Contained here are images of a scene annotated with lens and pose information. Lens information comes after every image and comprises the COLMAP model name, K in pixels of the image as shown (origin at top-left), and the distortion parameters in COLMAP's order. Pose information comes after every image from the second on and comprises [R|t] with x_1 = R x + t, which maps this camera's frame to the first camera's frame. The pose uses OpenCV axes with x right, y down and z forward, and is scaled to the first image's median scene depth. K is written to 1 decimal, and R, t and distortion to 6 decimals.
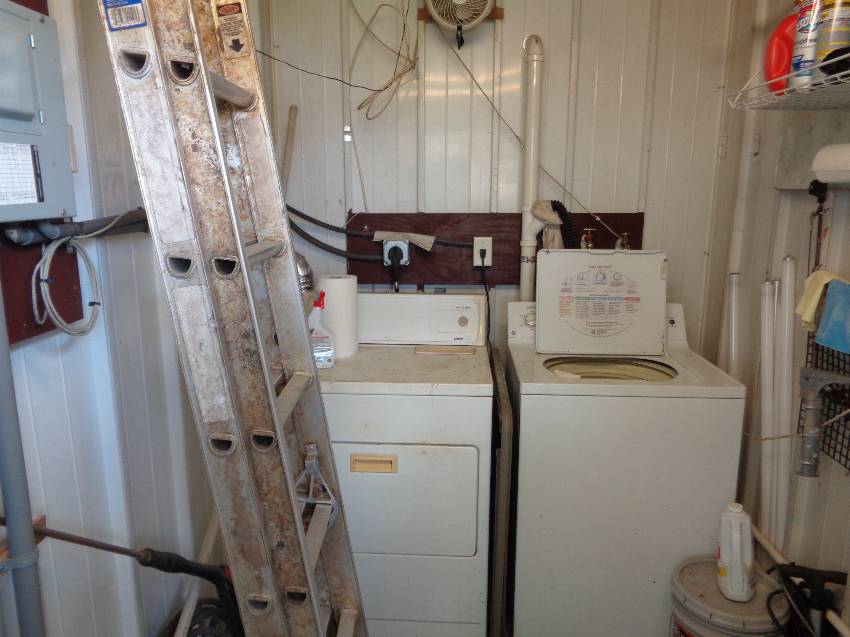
lens RADIAL K [[647.1, 0, 425.0], [0, 647.1, 318.5], [0, 0, 1]] dist [0.007400, 0.005385]
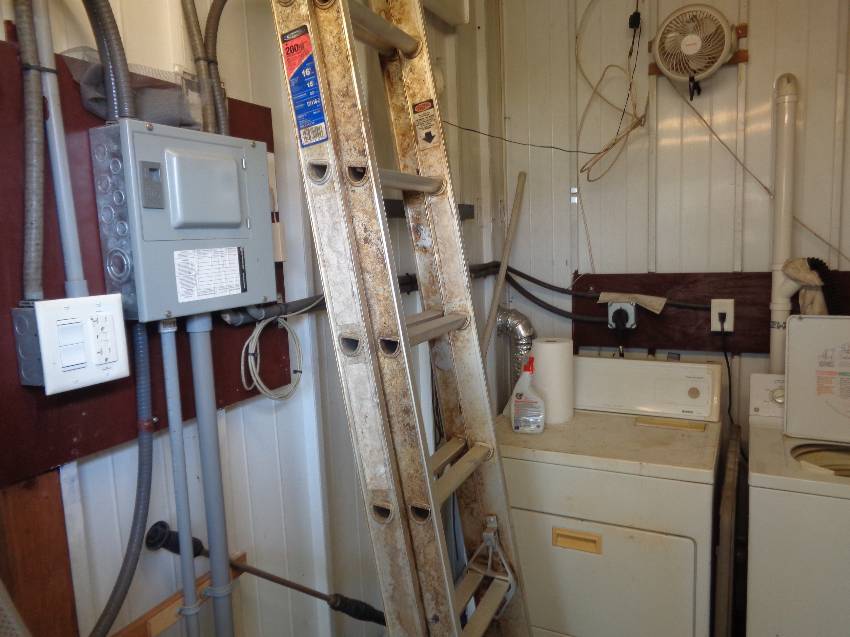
lens RADIAL K [[647.1, 0, 425.0], [0, 647.1, 318.5], [0, 0, 1]] dist [0.007400, 0.005385]
pose [[0.913746, 0.015118, -0.406005, 0.097319], [-0.043283, 0.997243, -0.060277, -0.033566], [0.403974, 0.072650, 0.911881, 0.017573]]
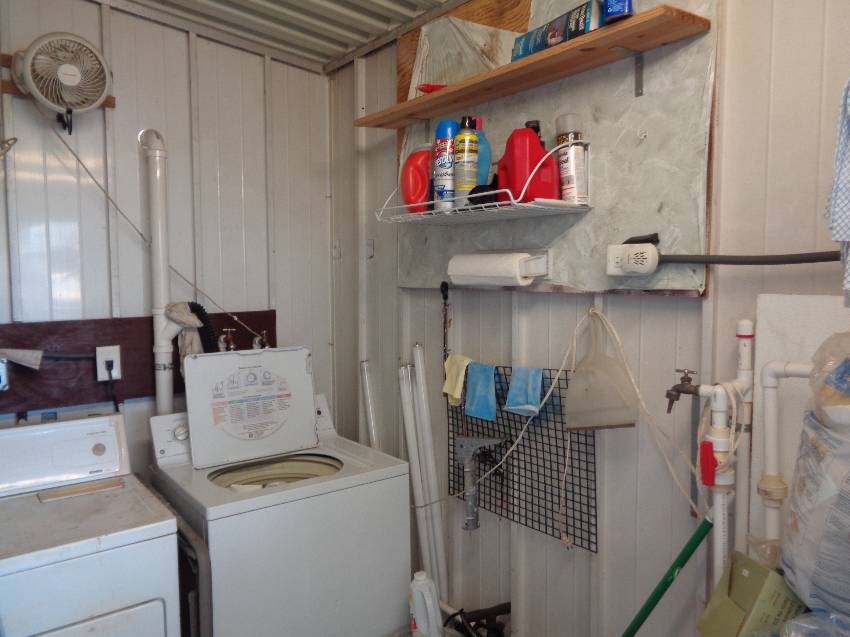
lens RADIAL K [[647.1, 0, 425.0], [0, 647.1, 318.5], [0, 0, 1]] dist [0.007400, 0.005385]
pose [[0.762483, -0.055677, 0.644608, -0.178336], [0.137882, 0.987387, -0.077812, -0.046543], [-0.632146, 0.148210, 0.760543, 0.090013]]
